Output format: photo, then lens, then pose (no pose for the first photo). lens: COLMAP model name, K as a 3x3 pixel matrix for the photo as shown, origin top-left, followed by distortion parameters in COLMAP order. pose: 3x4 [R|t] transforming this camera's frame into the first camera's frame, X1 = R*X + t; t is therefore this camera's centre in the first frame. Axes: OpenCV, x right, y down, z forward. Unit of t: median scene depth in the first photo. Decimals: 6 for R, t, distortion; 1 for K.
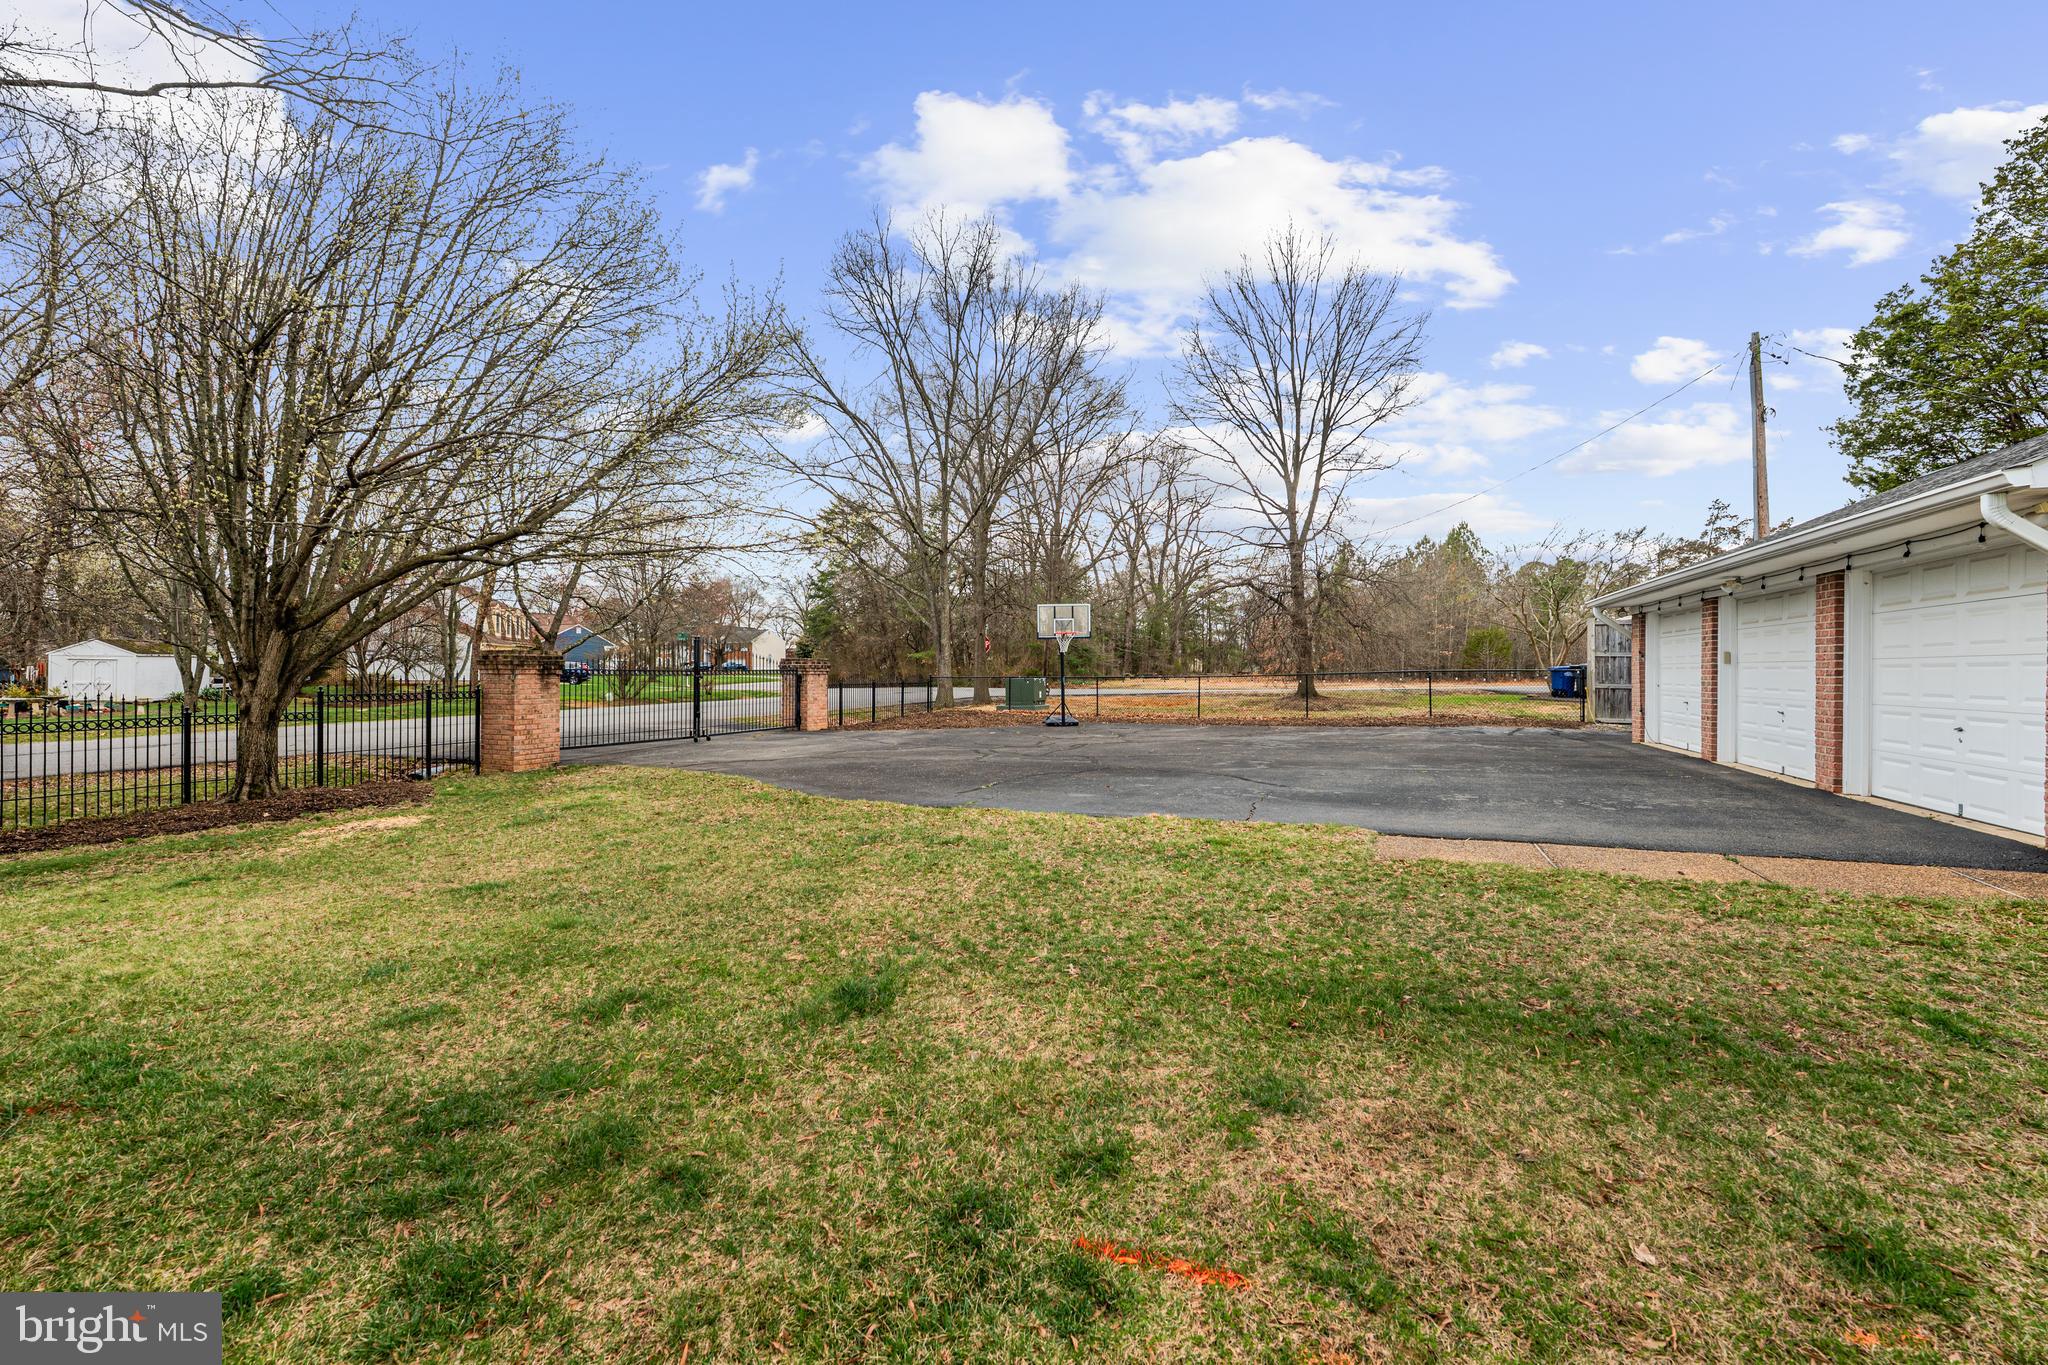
lens RADIAL K [[820.6, 0, 1024.0], [0, 820.6, 682.5], [0, 0, 1]] dist [0.002022, 0.000006]
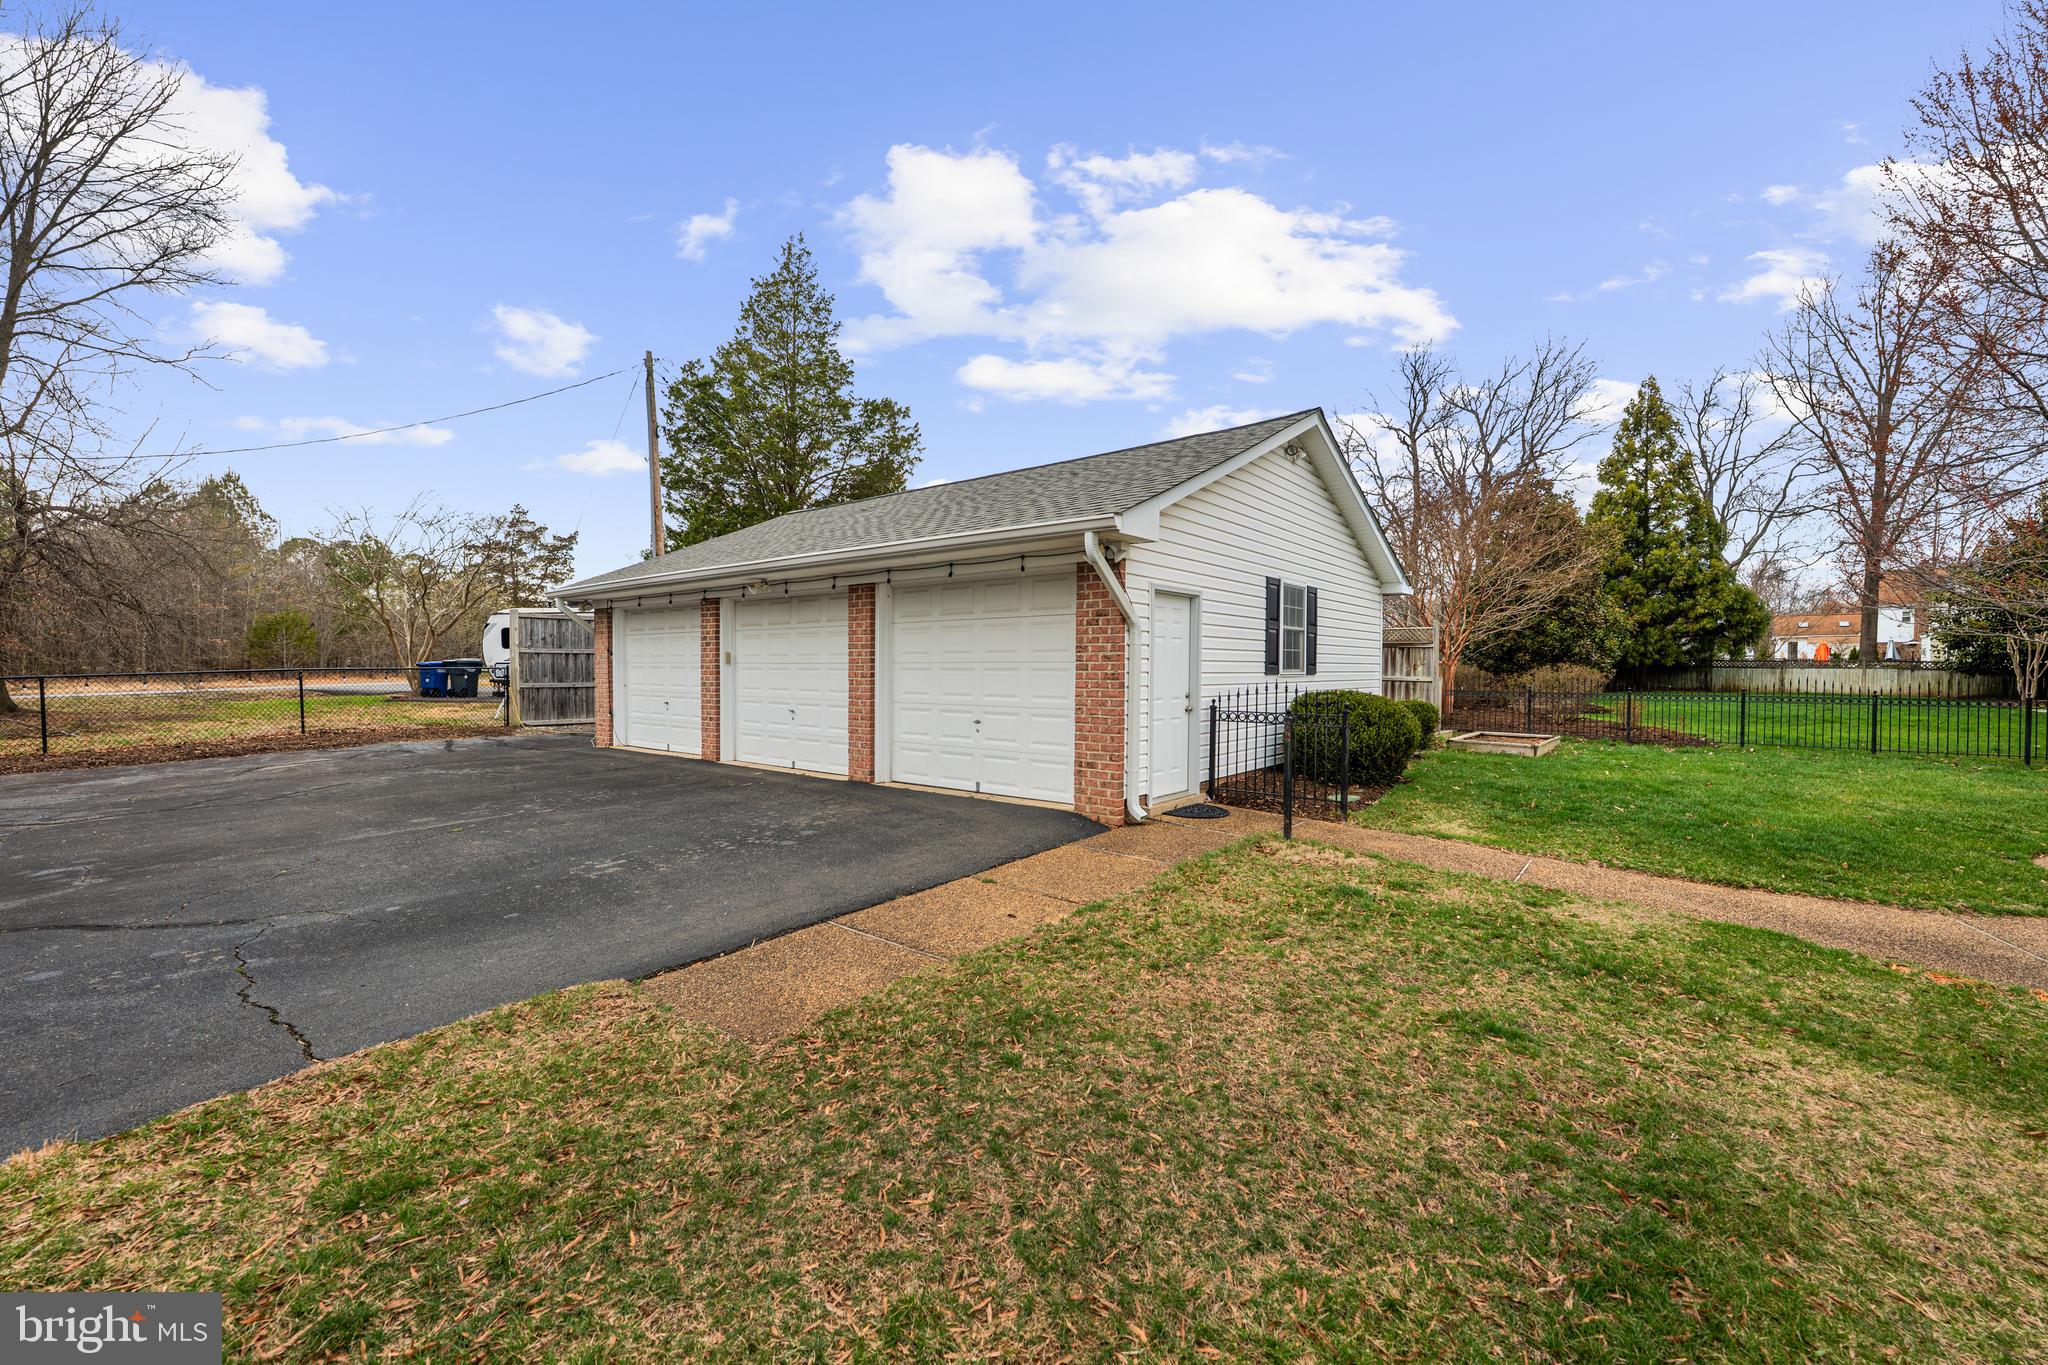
lens RADIAL K [[820.6, 0, 1024.0], [0, 820.6, 682.5], [0, 0, 1]] dist [0.002022, 0.000006]
pose [[0.281962, -0.022649, 0.959158, -0.007418], [0.012937, 0.999720, 0.019804, -0.010105], [-0.959338, 0.006824, 0.282176, 0.236899]]
